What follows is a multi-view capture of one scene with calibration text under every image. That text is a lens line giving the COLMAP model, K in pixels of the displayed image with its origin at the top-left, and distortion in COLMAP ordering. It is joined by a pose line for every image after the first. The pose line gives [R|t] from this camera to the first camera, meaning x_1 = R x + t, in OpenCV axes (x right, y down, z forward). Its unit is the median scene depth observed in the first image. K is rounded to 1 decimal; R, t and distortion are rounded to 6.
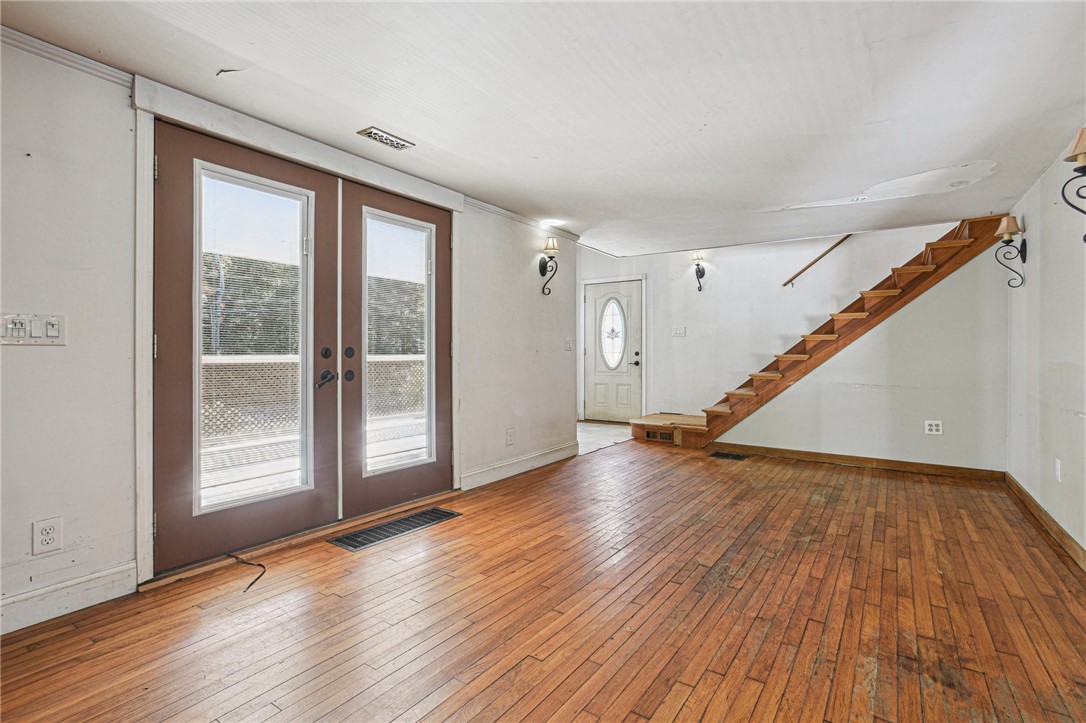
lens RADIAL K [[519.4, 0, 543.3], [0, 519.4, 357.7], [0, 0, 1]] dist [-0.052798, 0.030628]
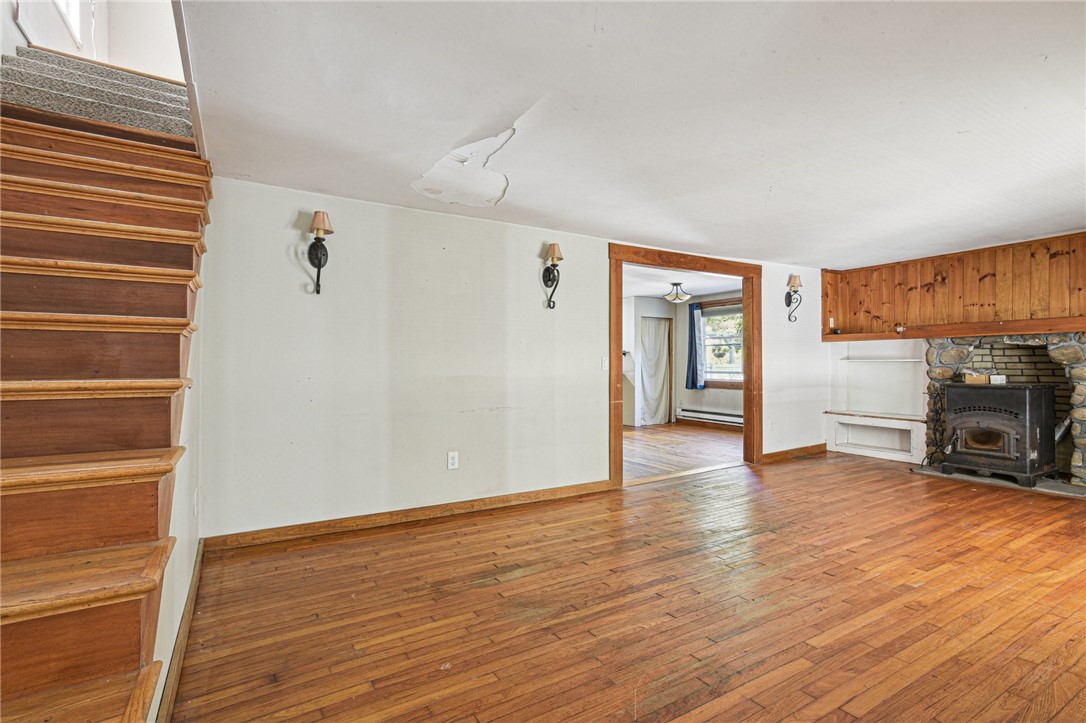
lens RADIAL K [[518.4, 0, 546.5], [0, 518.4, 363.3], [0, 0, 1]] dist [-0.049105, 0.030242]
pose [[-0.908244, 0.004062, 0.418422, 0.257235], [0.005012, 0.999987, 0.001172, -0.023066], [-0.418412, 0.003162, -0.908252, 2.109709]]
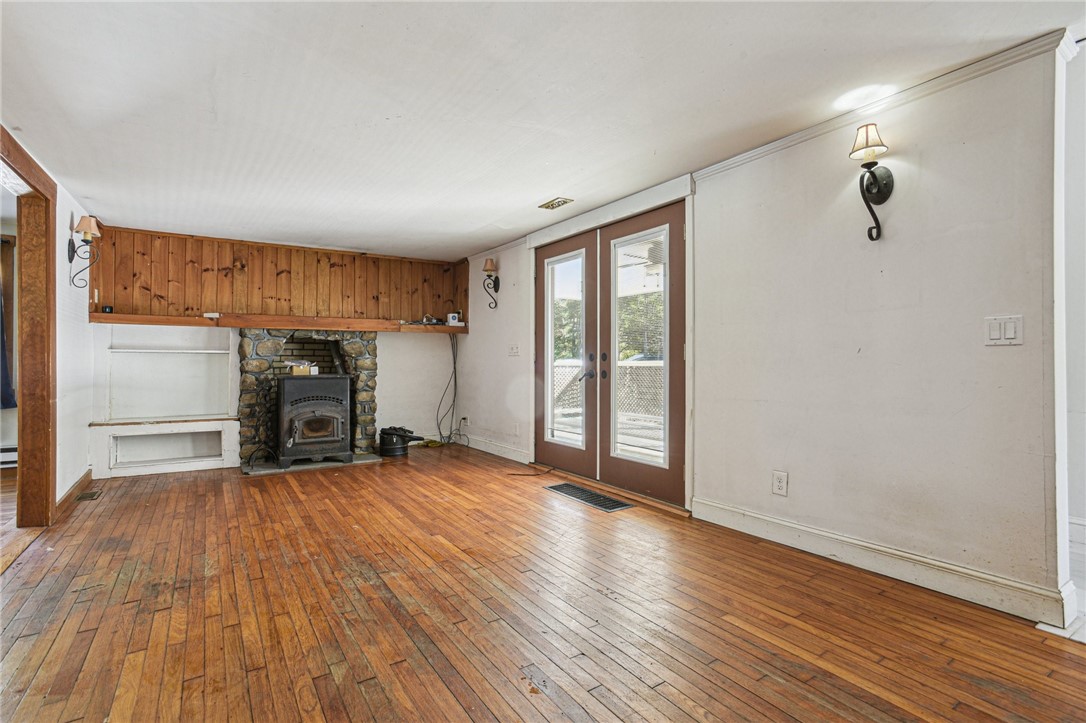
lens RADIAL K [[522.7, 0, 540.5], [0, 522.7, 362.7], [0, 0, 1]] dist [-0.042822, 0.034132]
pose [[-0.382790, 0.003157, -0.923830, 0.973254], [-0.003578, 0.999982, 0.004900, -0.001548], [0.923828, 0.005181, -0.382772, 1.442847]]
